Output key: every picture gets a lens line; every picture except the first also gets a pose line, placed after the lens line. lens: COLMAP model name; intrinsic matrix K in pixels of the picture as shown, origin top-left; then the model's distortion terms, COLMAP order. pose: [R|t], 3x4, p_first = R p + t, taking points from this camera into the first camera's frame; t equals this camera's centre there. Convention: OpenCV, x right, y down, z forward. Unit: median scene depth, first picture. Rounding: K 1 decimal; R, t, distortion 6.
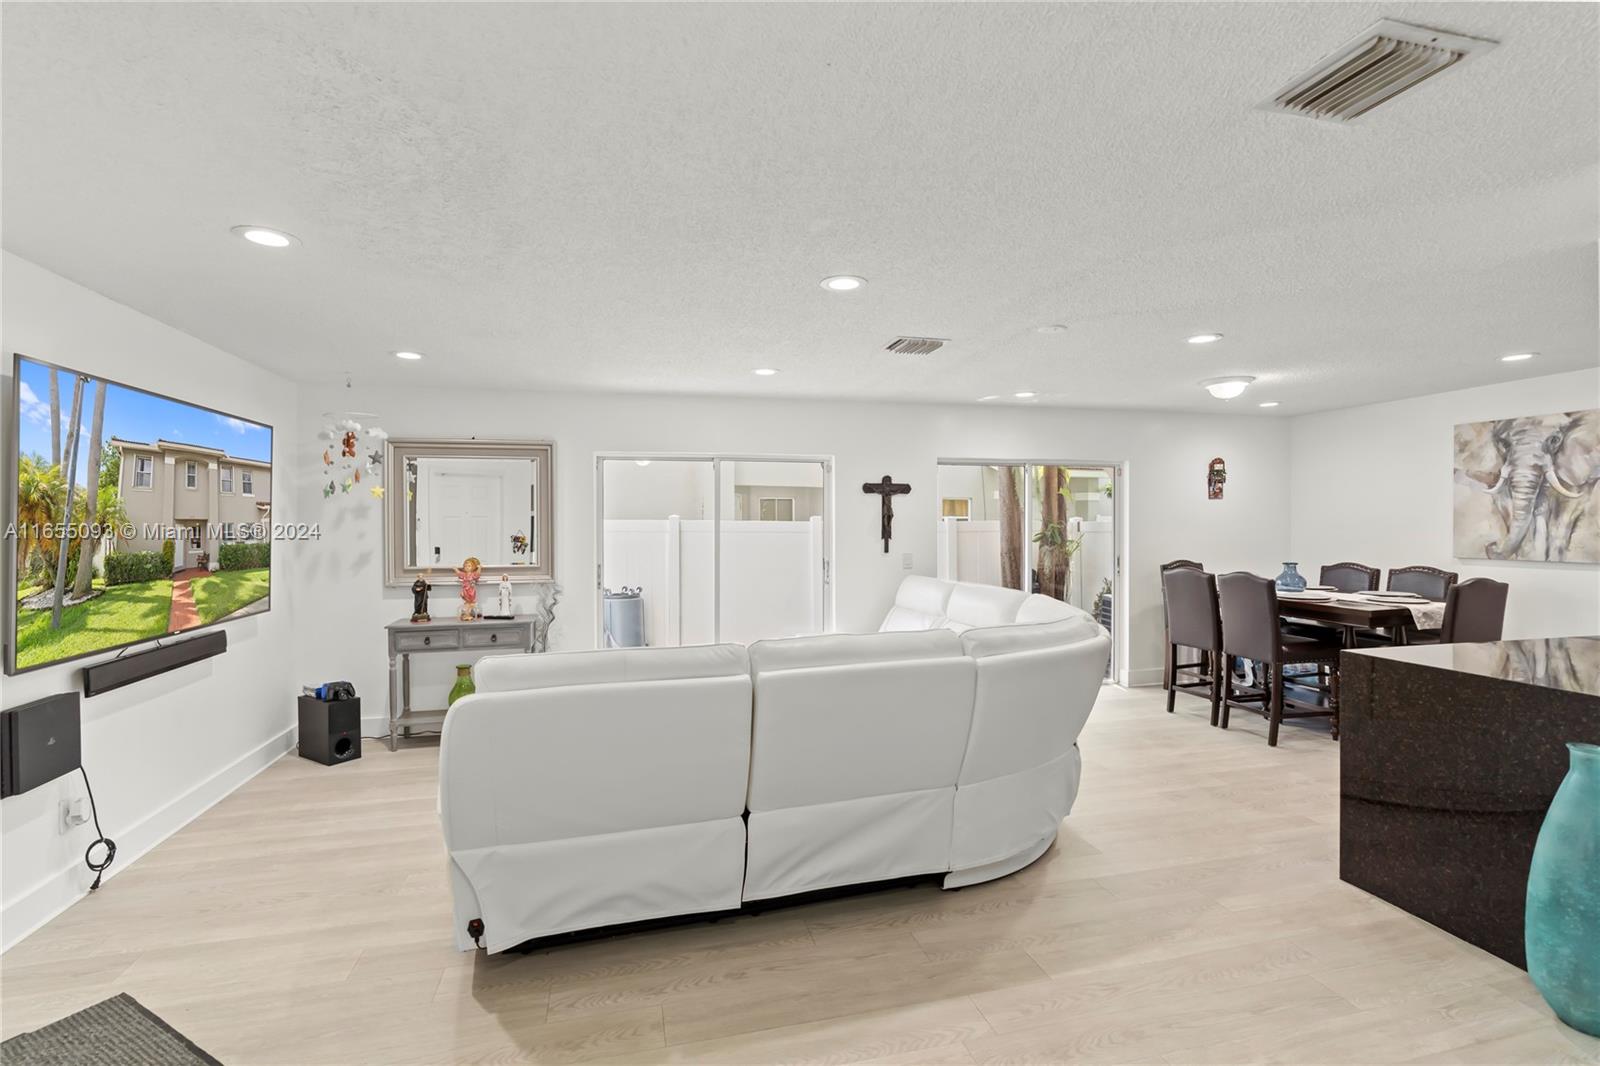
lens RADIAL K [[736.2, 0, 802.0], [0, 736.2, 523.7], [0, 0, 1]] dist [0.001278, 0.000272]
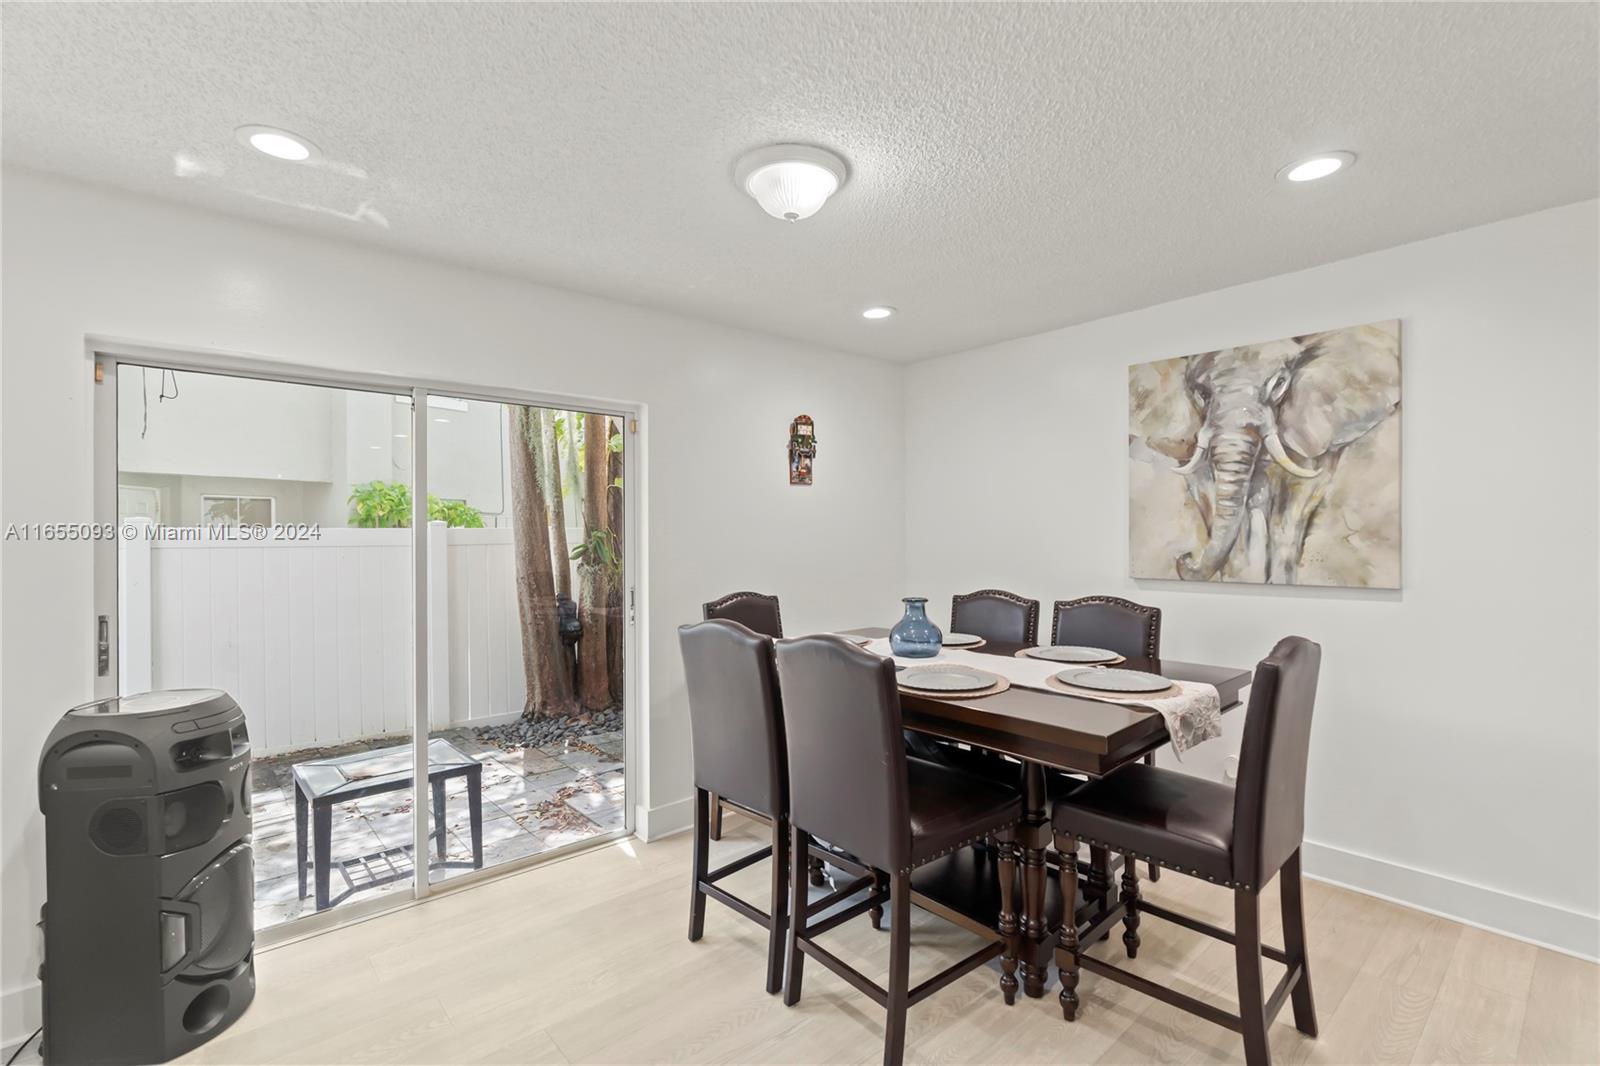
lens RADIAL K [[746.3, 0, 800.0], [0, 746.3, 533.0], [0, 0, 1]] dist [-0.000807, 0.000193]
pose [[0.893523, -0.001254, 0.449015, 0.375609], [0.003972, 0.999979, -0.005110, 0.010485], [-0.448999, 0.006349, 0.893509, 0.598793]]
